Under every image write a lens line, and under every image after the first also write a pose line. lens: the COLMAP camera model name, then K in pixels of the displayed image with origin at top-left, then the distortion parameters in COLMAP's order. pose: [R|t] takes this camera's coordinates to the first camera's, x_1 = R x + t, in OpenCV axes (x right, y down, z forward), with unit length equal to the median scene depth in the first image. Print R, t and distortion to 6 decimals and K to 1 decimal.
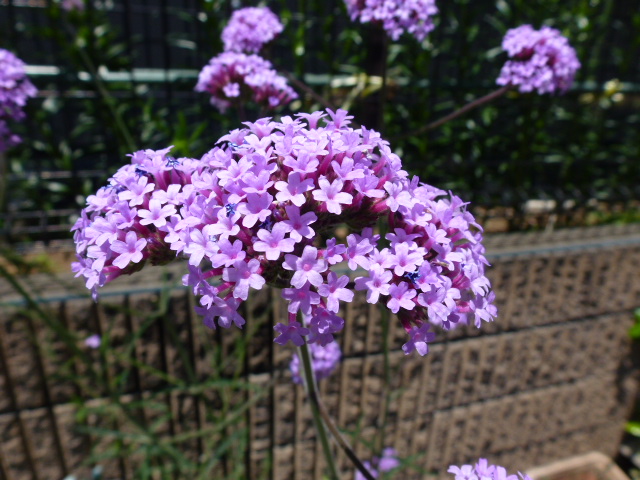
lens RADIAL K [[460.3, 0, 328.6], [0, 460.3, 239.0], [0, 0, 1]] dist [-0.048586, 0.006409]
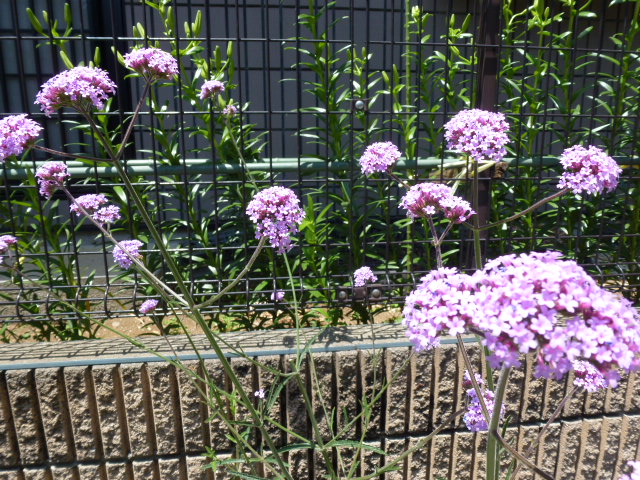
lens RADIAL K [[460.3, 0, 328.6], [0, 460.3, 239.0], [0, 0, 1]] dist [-0.048586, 0.006409]
pose [[0.980166, -0.007111, -0.198052, -0.570879], [-0.021415, 0.989704, -0.141518, -0.057584], [0.197019, 0.142953, 0.969922, -1.085674]]
